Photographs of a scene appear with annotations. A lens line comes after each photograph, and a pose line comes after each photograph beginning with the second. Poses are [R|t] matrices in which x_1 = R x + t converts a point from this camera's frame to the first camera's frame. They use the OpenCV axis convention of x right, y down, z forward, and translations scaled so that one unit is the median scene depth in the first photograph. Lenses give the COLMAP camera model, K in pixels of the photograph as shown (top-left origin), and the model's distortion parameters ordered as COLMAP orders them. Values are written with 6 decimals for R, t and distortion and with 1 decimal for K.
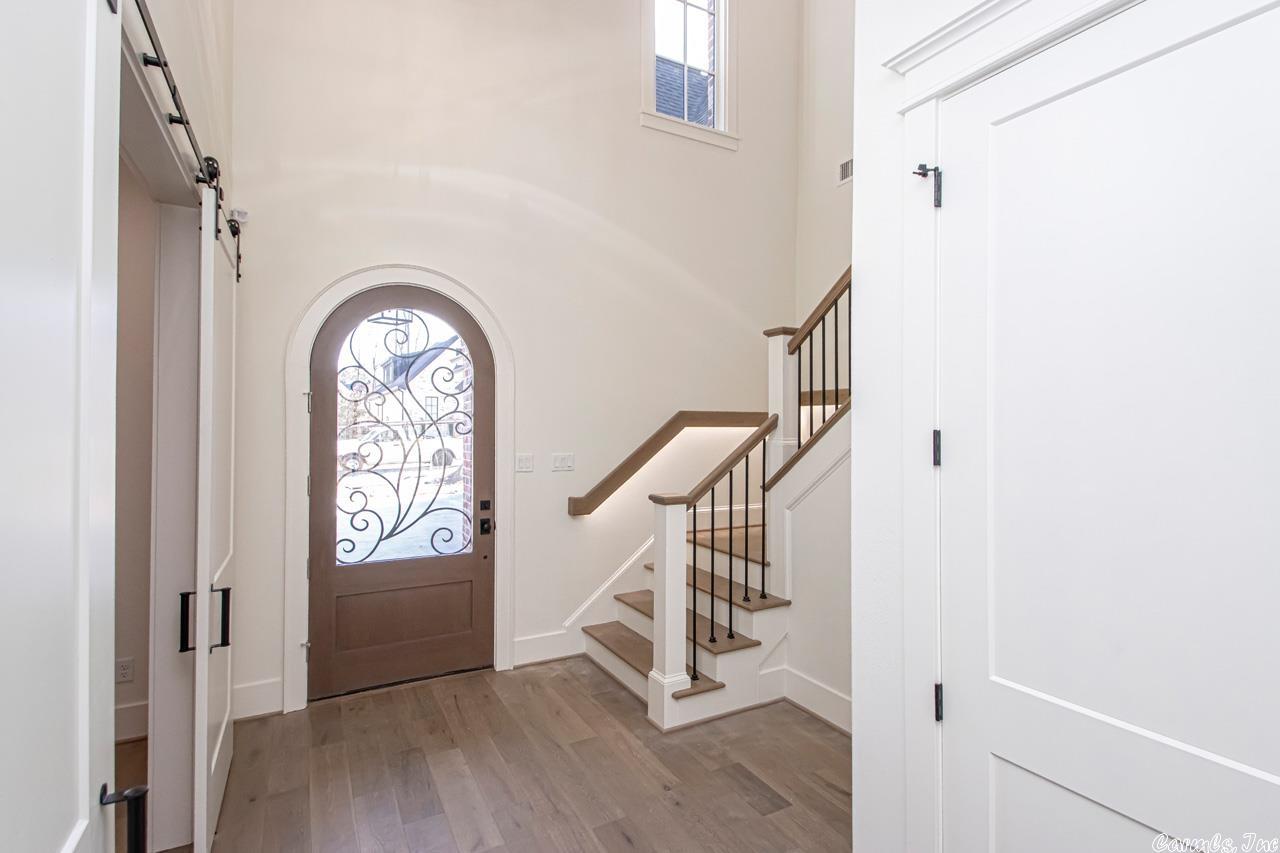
lens RADIAL K [[603.0, 0, 648.7], [0, 603.0, 426.9], [0, 0, 1]] dist [0.023149, -0.020392]
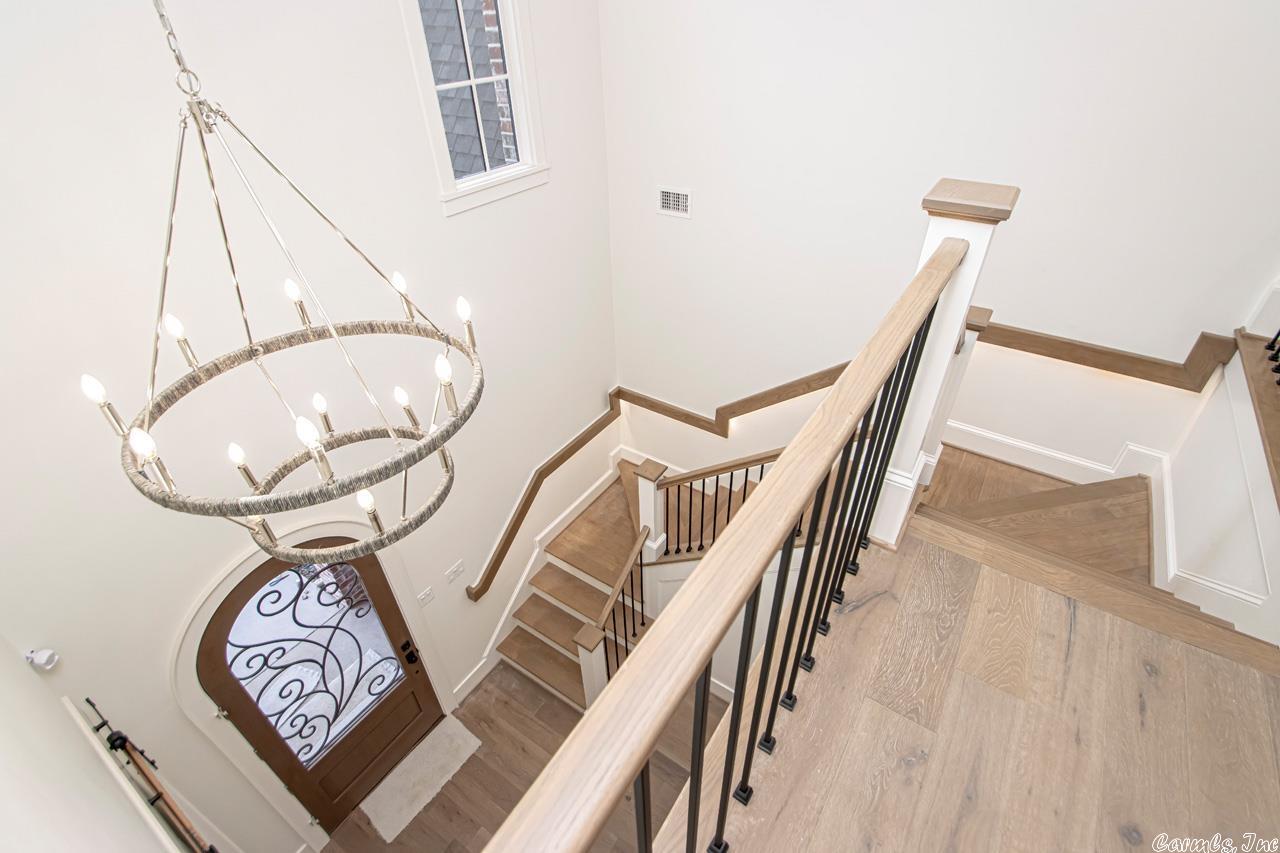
lens RADIAL K [[589.2, 0, 649.6], [0, 589.2, 426.2], [0, 0, 1]] dist [0.021234, -0.017202]
pose [[0.889819, -0.284242, 0.356971, -0.149890], [0.018129, 0.803697, 0.594762, -0.864145], [-0.455953, -0.522759, 0.720298, 0.231816]]
